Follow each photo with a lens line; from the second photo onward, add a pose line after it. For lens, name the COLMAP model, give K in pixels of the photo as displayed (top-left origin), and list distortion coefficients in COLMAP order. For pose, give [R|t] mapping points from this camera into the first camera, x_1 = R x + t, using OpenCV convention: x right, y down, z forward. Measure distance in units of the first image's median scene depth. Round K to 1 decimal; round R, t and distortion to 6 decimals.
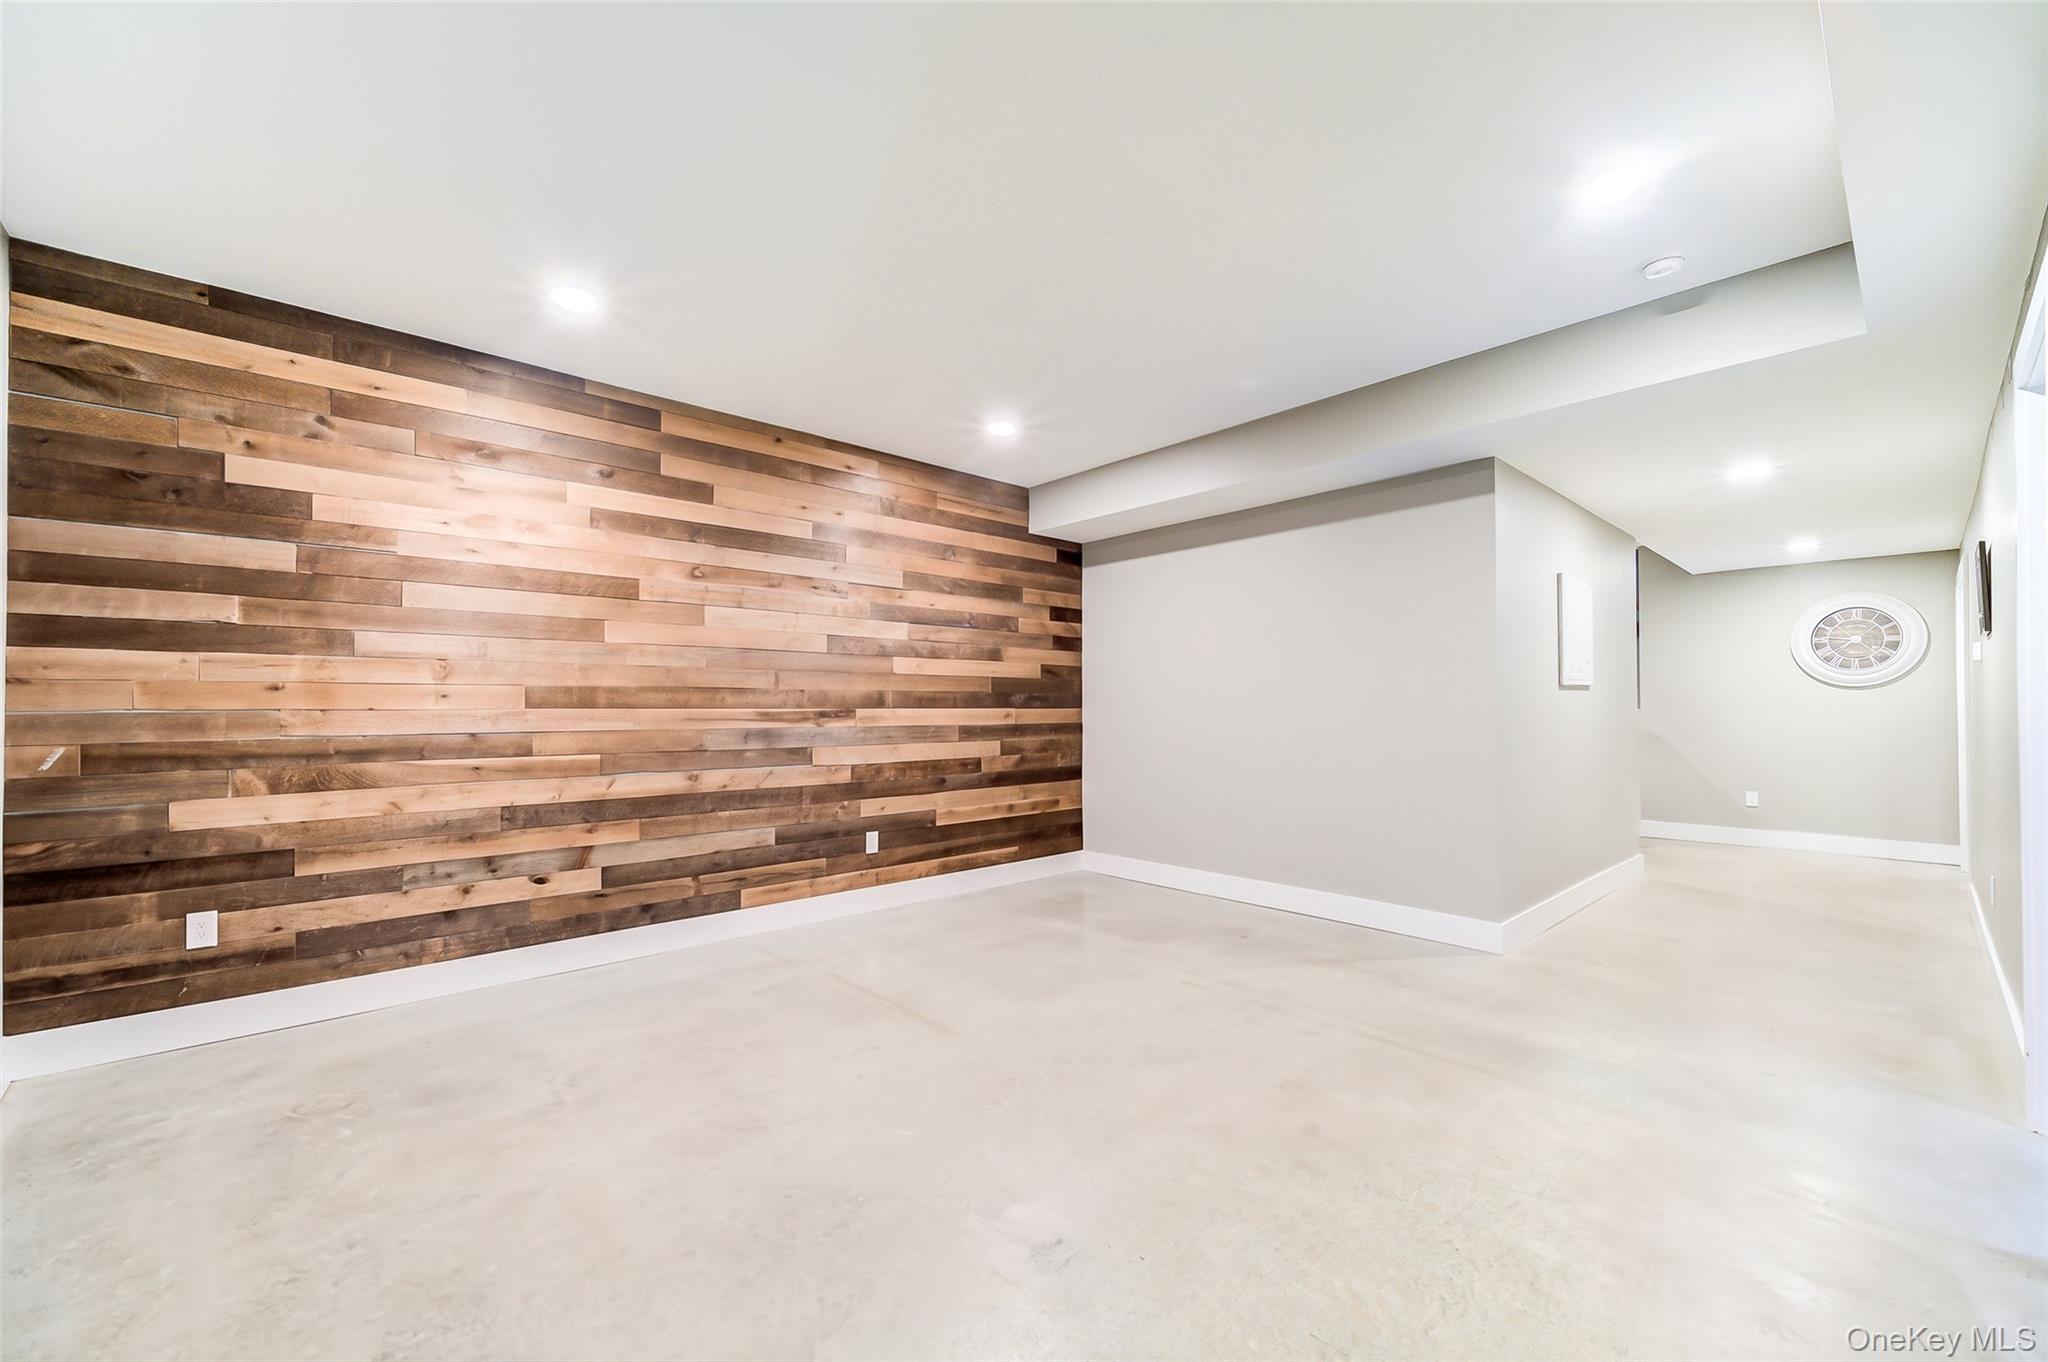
lens RADIAL K [[814.7, 0, 1016.6], [0, 814.7, 694.5], [0, 0, 1]] dist [-0.000182, 0.000059]
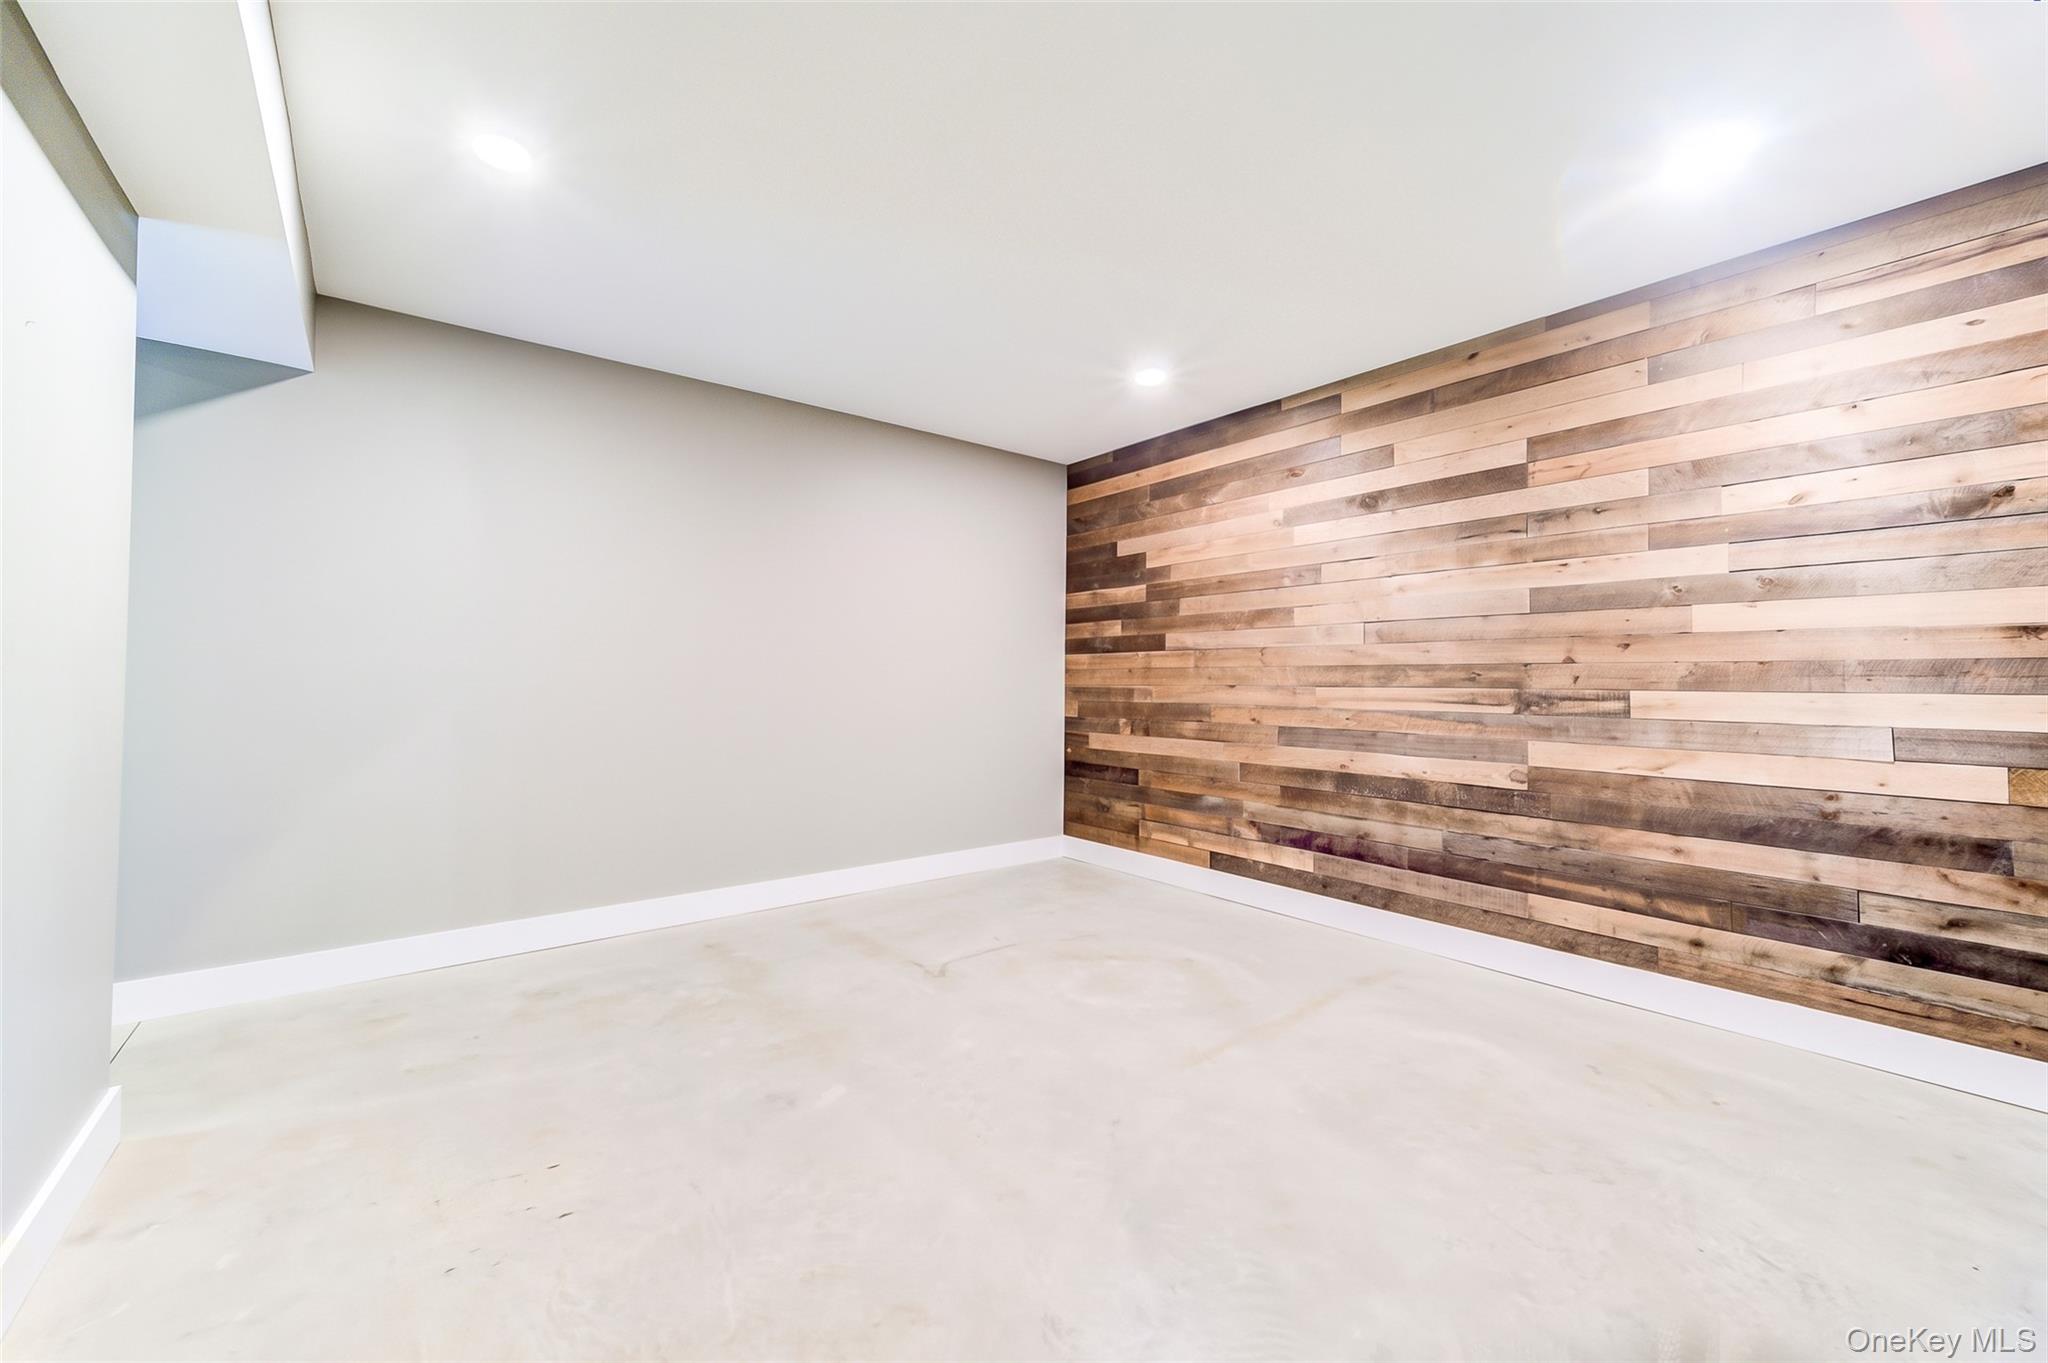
lens RADIAL K [[814.7, 0, 1016.7], [0, 814.7, 676.6], [0, 0, 1]] dist [-0.000182, 0.000059]
pose [[-0.072477, -0.000788, -0.997370, 0.782112], [0.014696, 0.999890, -0.001858, 0.000888], [0.997262, -0.014792, -0.072457, 0.860997]]
